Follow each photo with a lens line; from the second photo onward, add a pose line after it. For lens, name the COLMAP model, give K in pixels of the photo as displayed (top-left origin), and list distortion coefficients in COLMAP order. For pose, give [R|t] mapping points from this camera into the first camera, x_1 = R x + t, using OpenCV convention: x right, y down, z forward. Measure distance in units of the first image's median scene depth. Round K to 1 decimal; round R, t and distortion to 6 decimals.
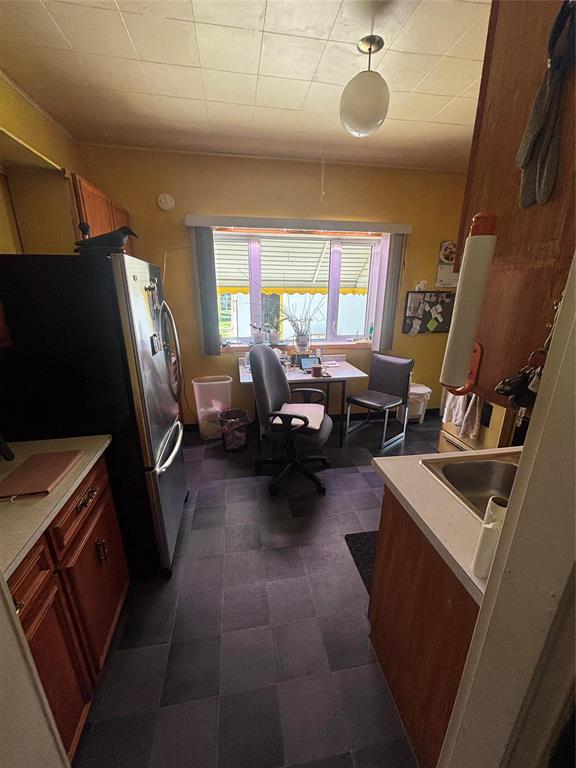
lens RADIAL K [[311.5, 0, 288.8], [0, 311.5, 384.0], [0, 0, 1]] dist [0.002595, 0.000939]
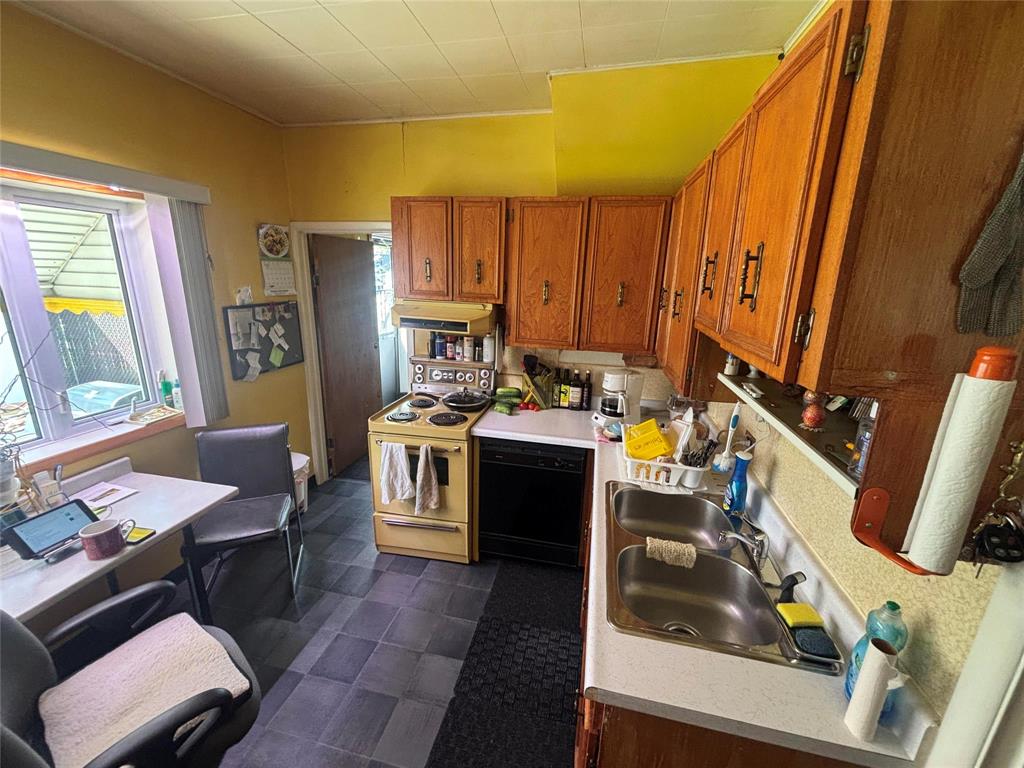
lens RADIAL K [[415.4, 0, 509.4], [0, 415.4, 386.4], [0, 0, 1]] dist [0.002595, 0.000939]
pose [[0.389561, -0.238077, 0.889698, -0.104810], [0.254905, 0.956147, 0.144247, -0.139342], [-0.885023, 0.170595, 0.433164, 0.261292]]
